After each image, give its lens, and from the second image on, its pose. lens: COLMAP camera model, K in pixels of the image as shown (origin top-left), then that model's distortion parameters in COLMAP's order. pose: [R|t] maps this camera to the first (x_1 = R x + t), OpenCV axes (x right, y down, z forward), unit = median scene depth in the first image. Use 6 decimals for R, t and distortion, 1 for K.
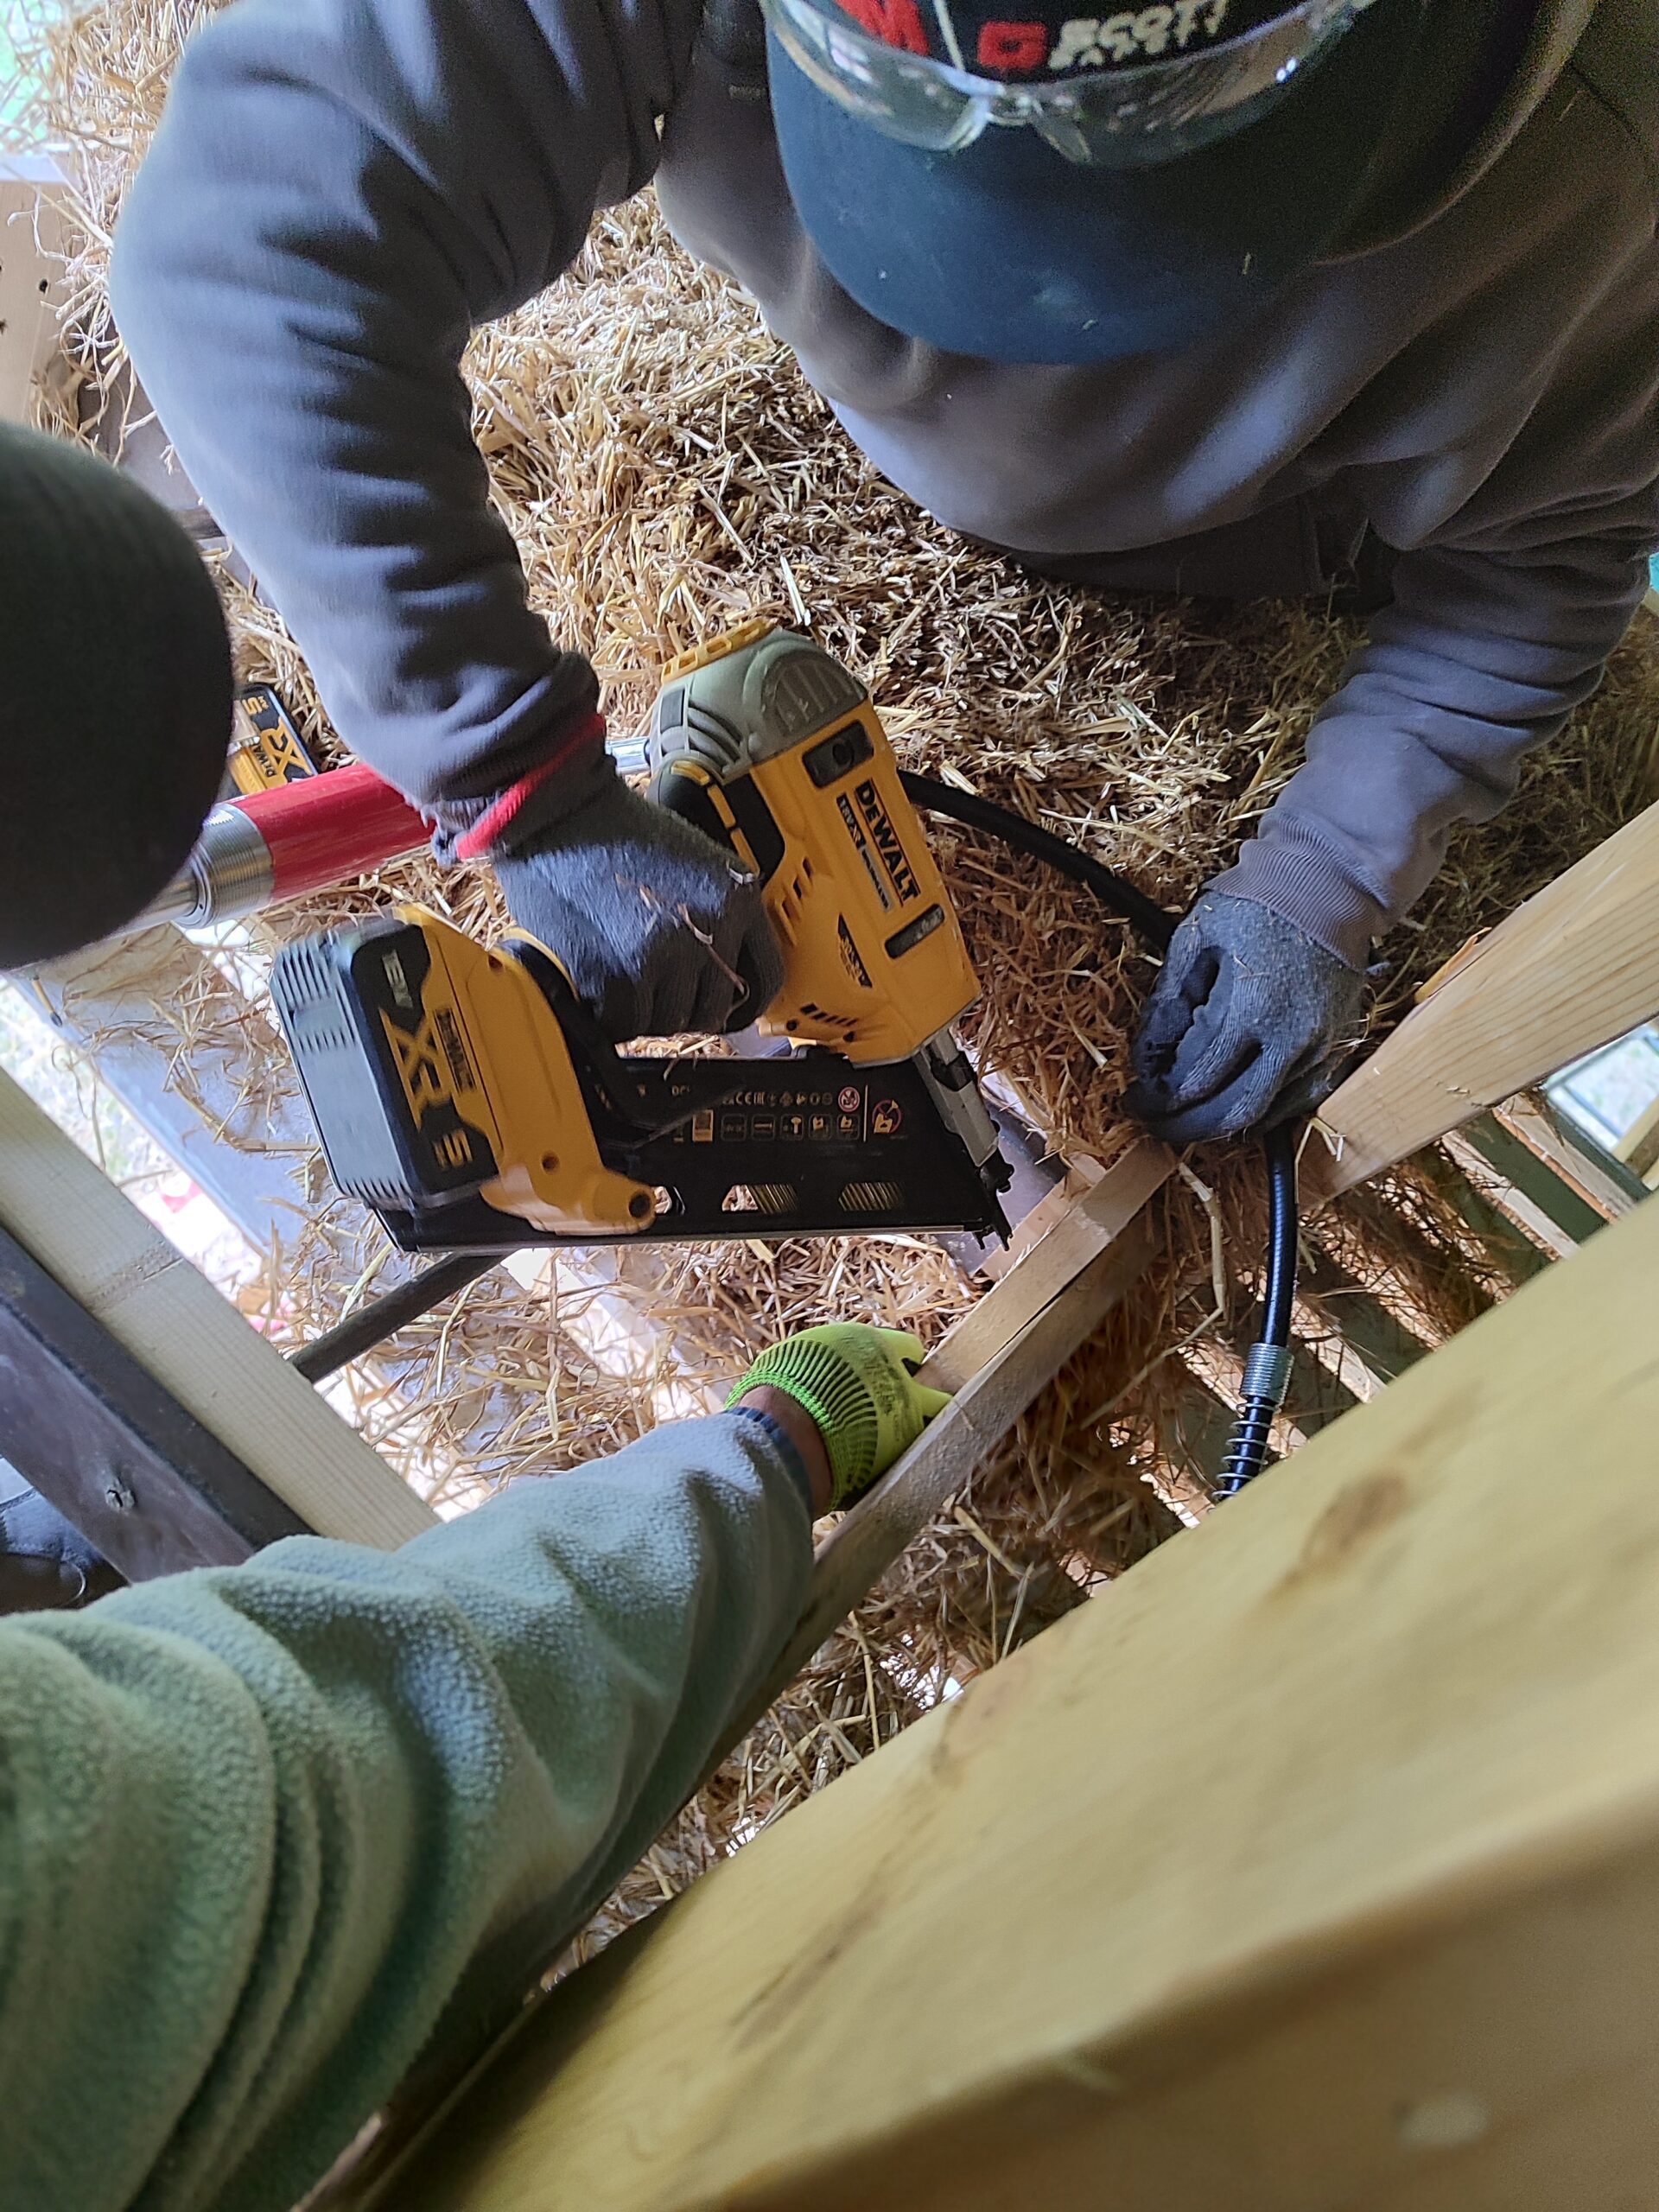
lens RADIAL K [[1614.9, 0, 832.5], [0, 1614.9, 1143.2], [0, 0, 1]] dist [0.003133, -0.008306]
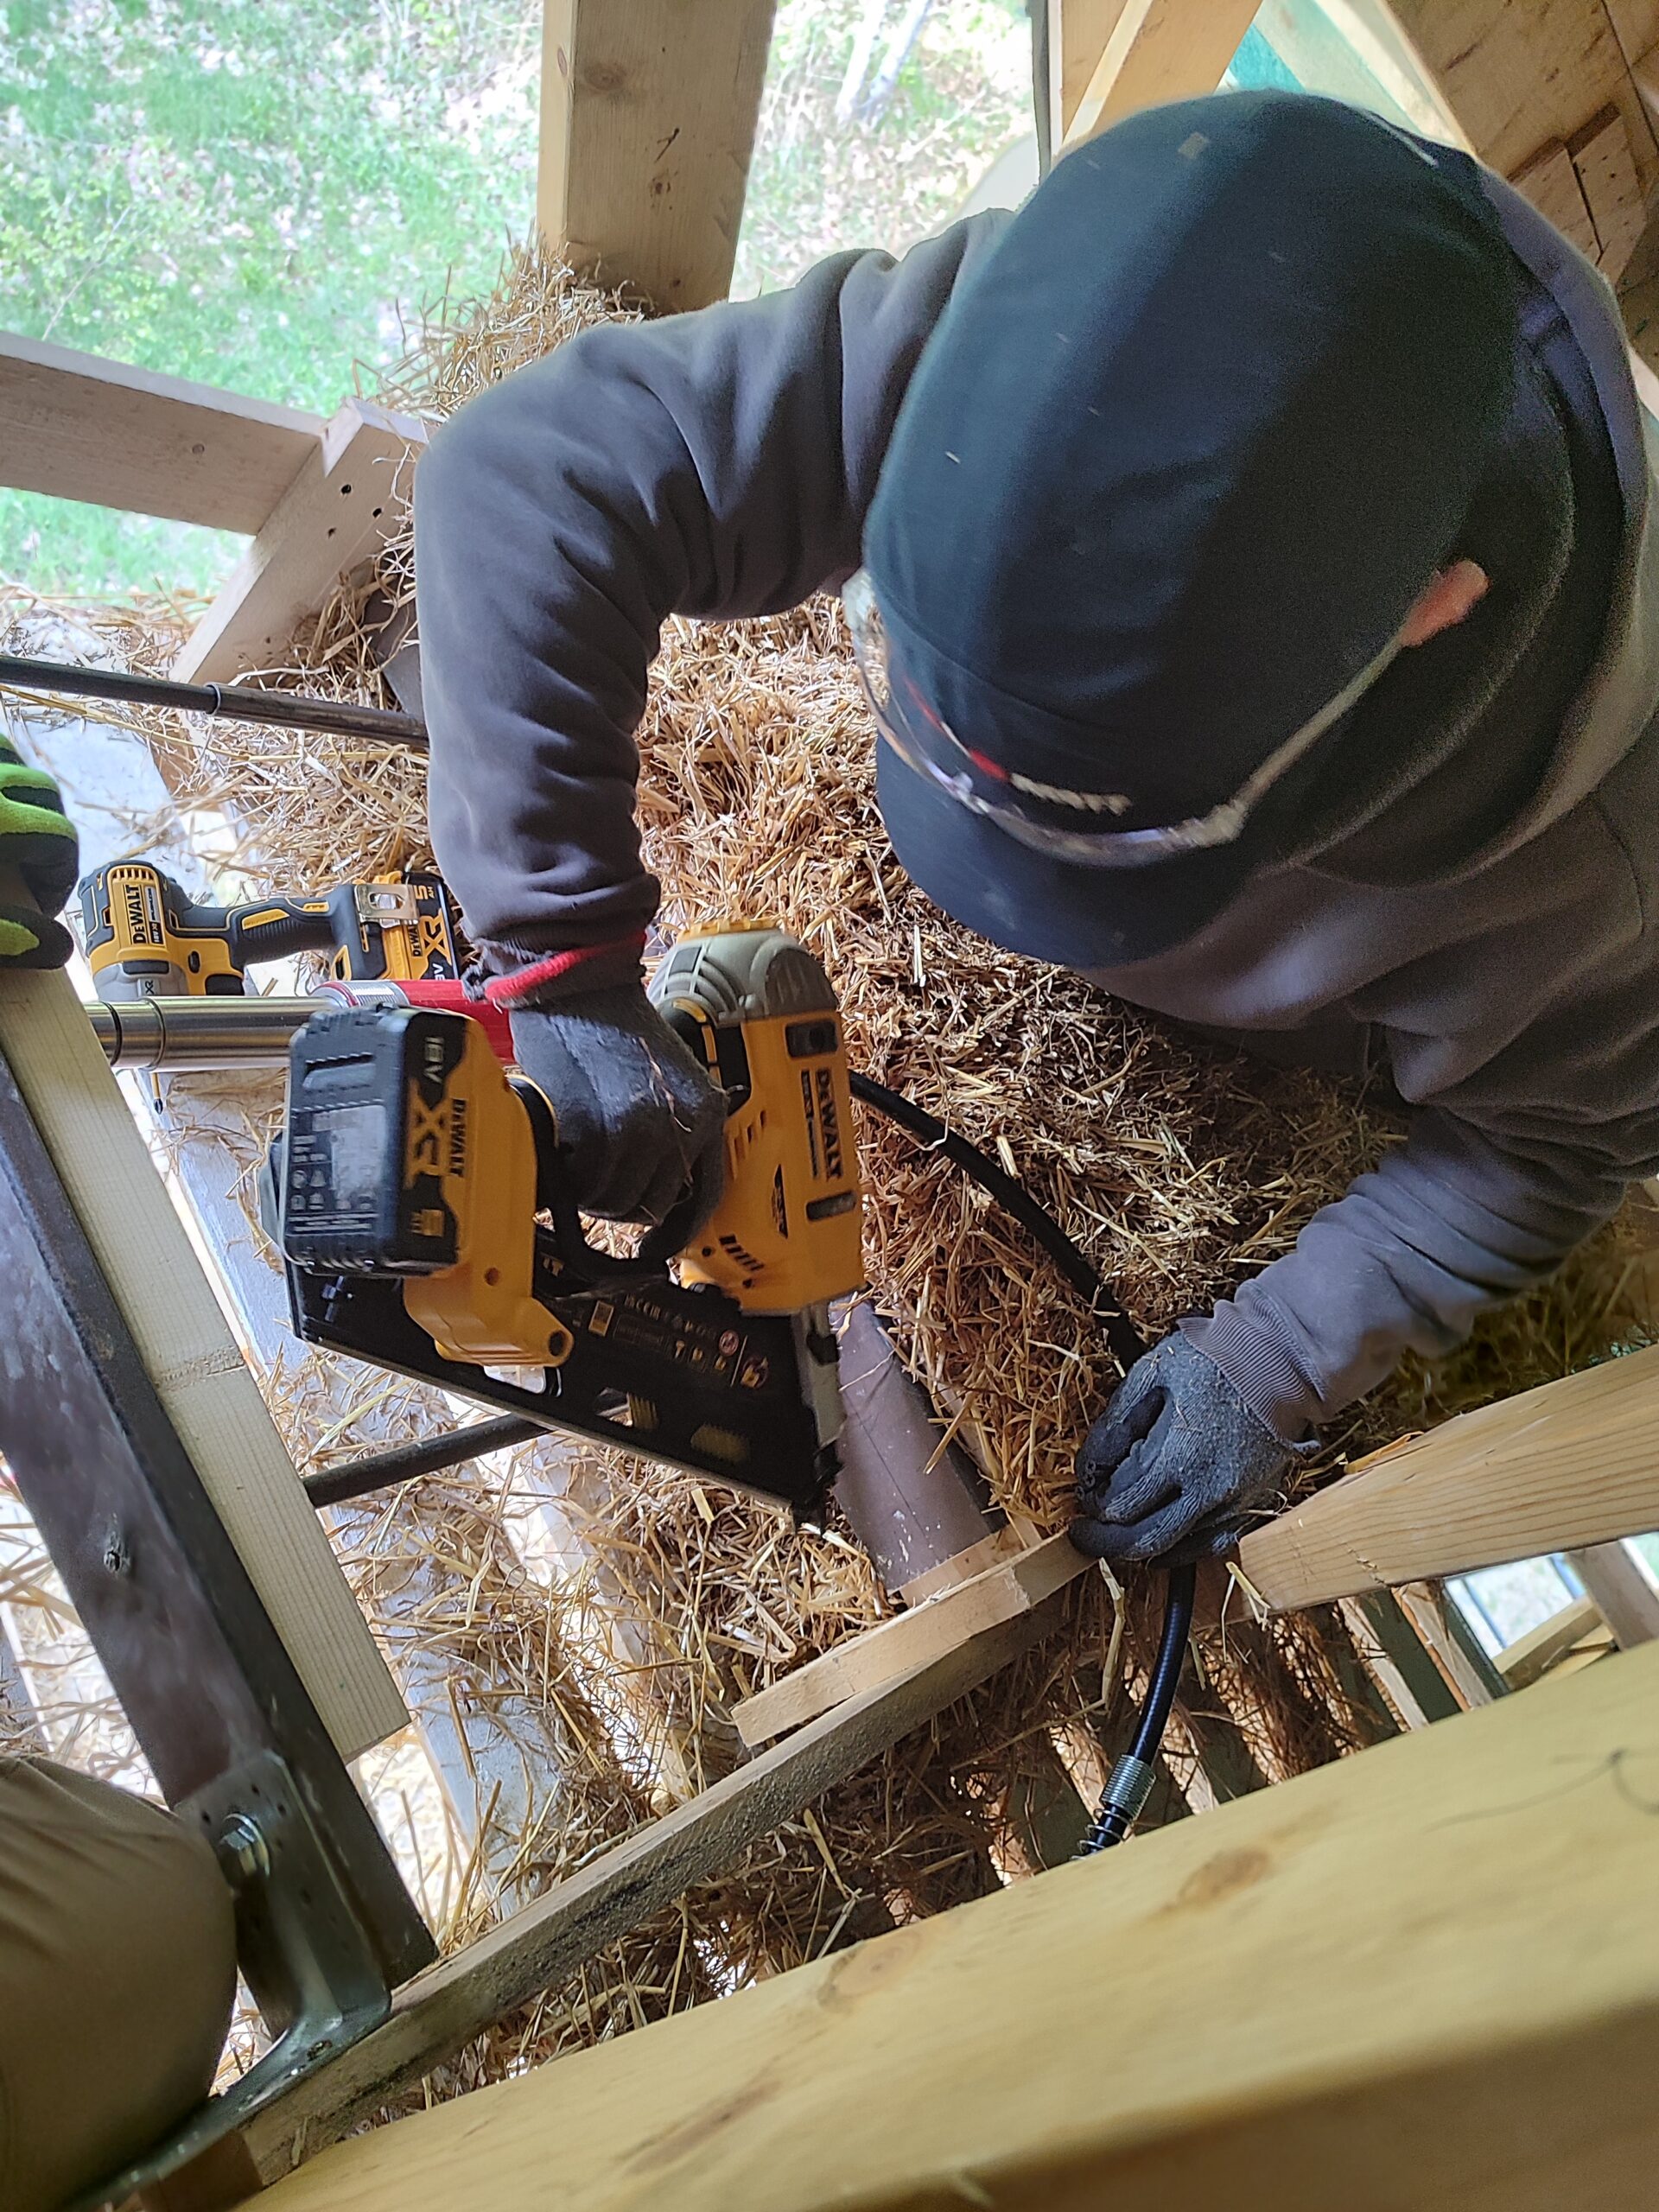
lens RADIAL K [[1647.0, 0, 822.5], [0, 1647.0, 1112.6], [0, 0, 1]] dist [0.004930, 0.002246]
pose [[0.952784, 0.303650, -0.000090, -0.052121], [-0.298584, 0.936836, -0.182171, -0.003548], [-0.055232, 0.173596, 0.983267, -0.122210]]
